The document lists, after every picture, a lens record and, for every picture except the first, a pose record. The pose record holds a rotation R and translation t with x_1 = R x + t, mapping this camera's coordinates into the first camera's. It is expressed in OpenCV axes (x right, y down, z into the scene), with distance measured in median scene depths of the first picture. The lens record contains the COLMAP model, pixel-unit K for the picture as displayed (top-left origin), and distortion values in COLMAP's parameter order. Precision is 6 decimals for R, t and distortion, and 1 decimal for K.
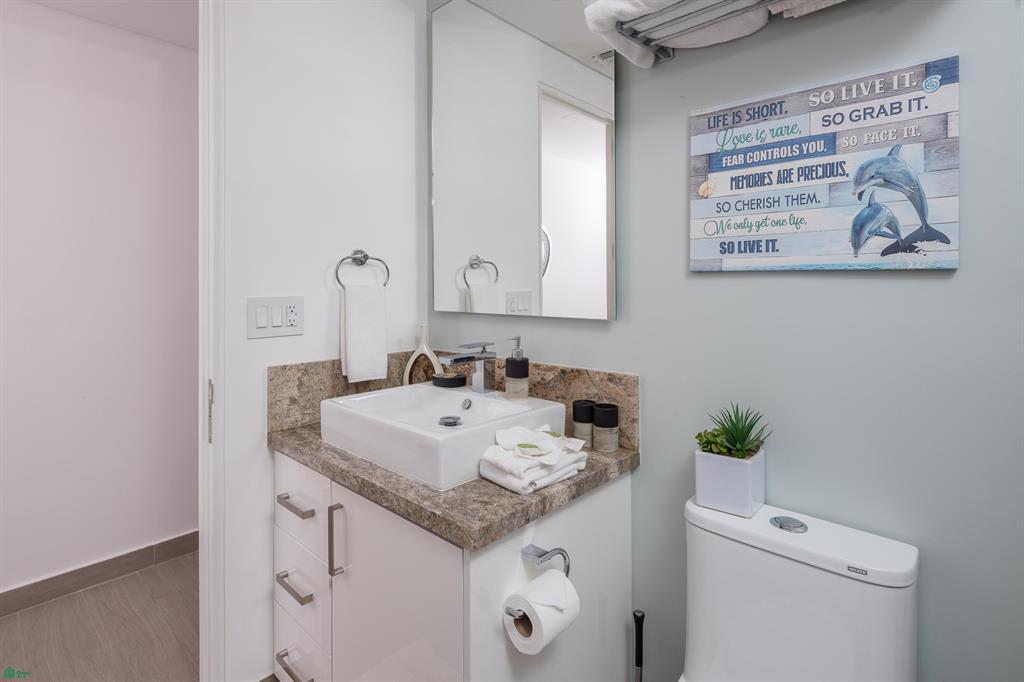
lens RADIAL K [[496.9, 0, 504.4], [0, 496.9, 289.9], [0, 0, 1]] dist [0.001287, -0.000212]
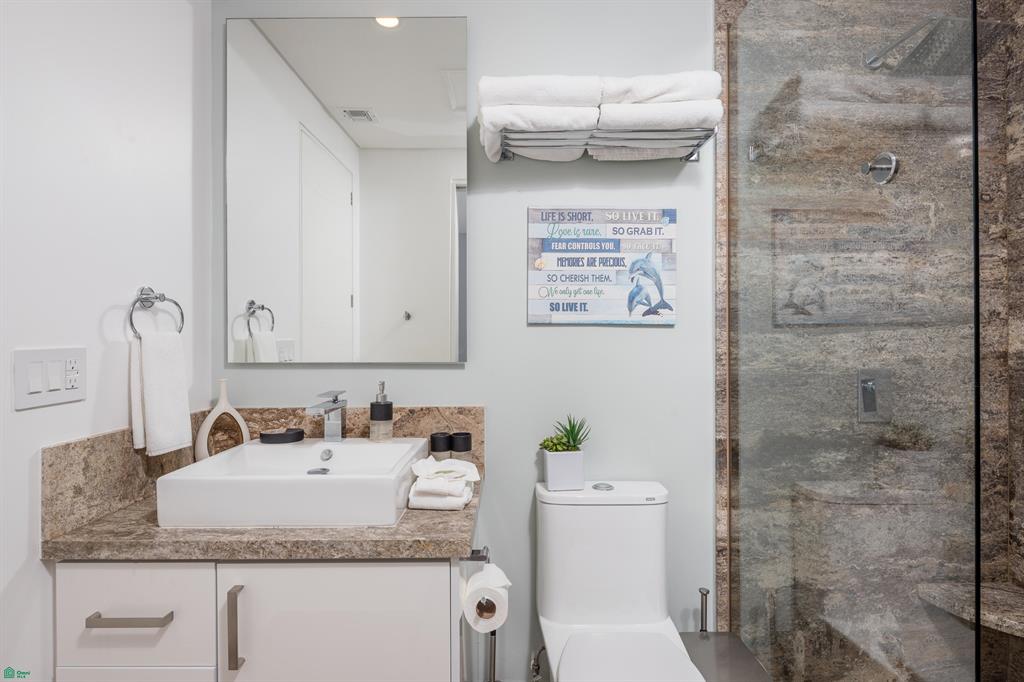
lens RADIAL K [[496.9, 0, 507.1], [0, 496.9, 338.2], [0, 0, 1]] dist [0.001287, -0.000212]
pose [[0.739639, -0.003930, 0.672993, -0.605522], [0.005817, 0.999983, -0.000554, 0.003846], [-0.672979, 0.004325, 0.739649, 0.045932]]
